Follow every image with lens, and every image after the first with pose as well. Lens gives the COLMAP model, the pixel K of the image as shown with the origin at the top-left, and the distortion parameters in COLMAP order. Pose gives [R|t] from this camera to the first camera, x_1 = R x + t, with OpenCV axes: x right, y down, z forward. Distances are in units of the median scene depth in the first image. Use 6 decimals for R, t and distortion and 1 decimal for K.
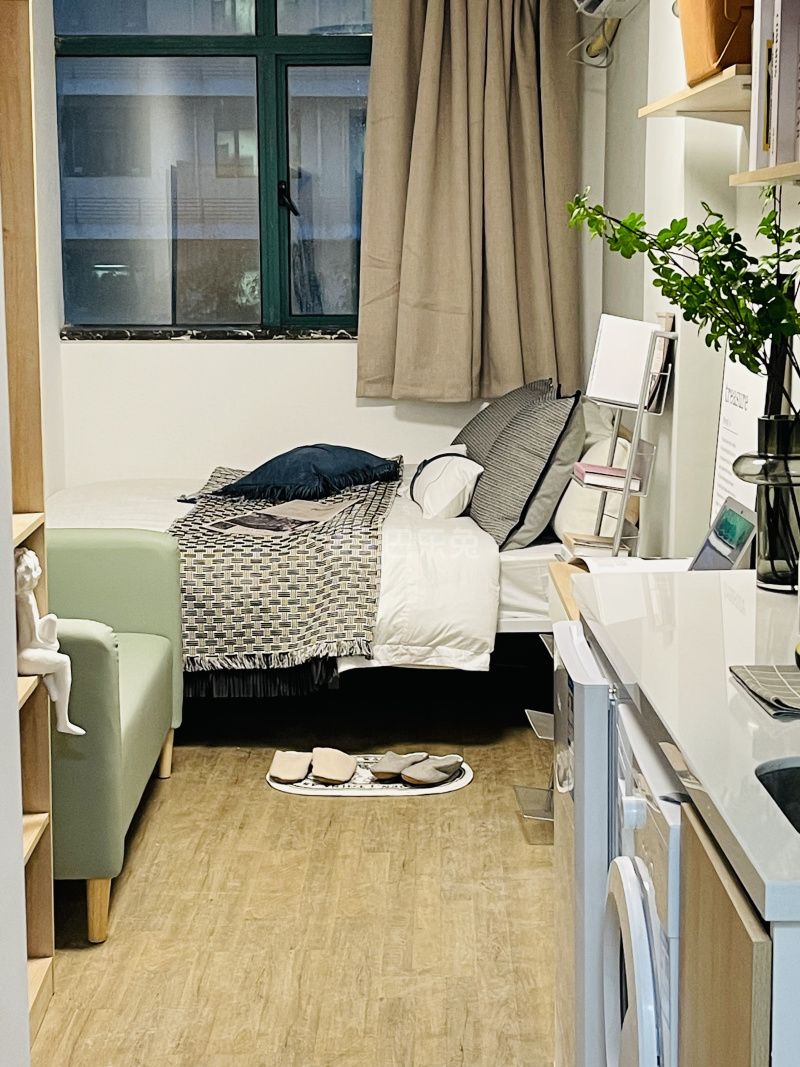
lens RADIAL K [[1877.5, 0, 399.6], [0, 1877.5, 527.9], [0, 0, 1]] dist [0.343314, 0.000000]
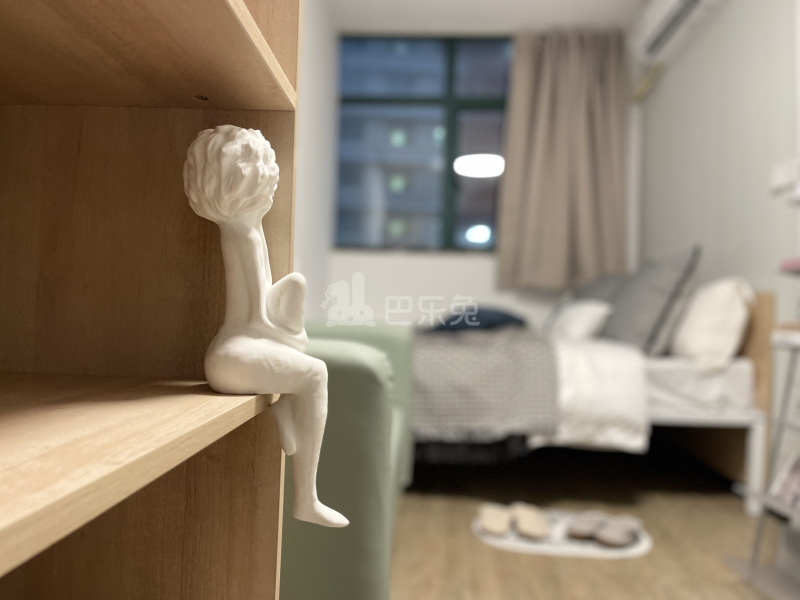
lens RADIAL K [[605.9, 0, 399.1], [0, 605.9, 305.5], [0, 0, 1]] dist [-0.011848, -0.012100]
pose [[0.997874, 0.035845, -0.054422, -0.105567], [-0.044035, 0.986512, -0.157656, 0.055049], [0.048037, 0.159717, 0.985993, 0.606720]]
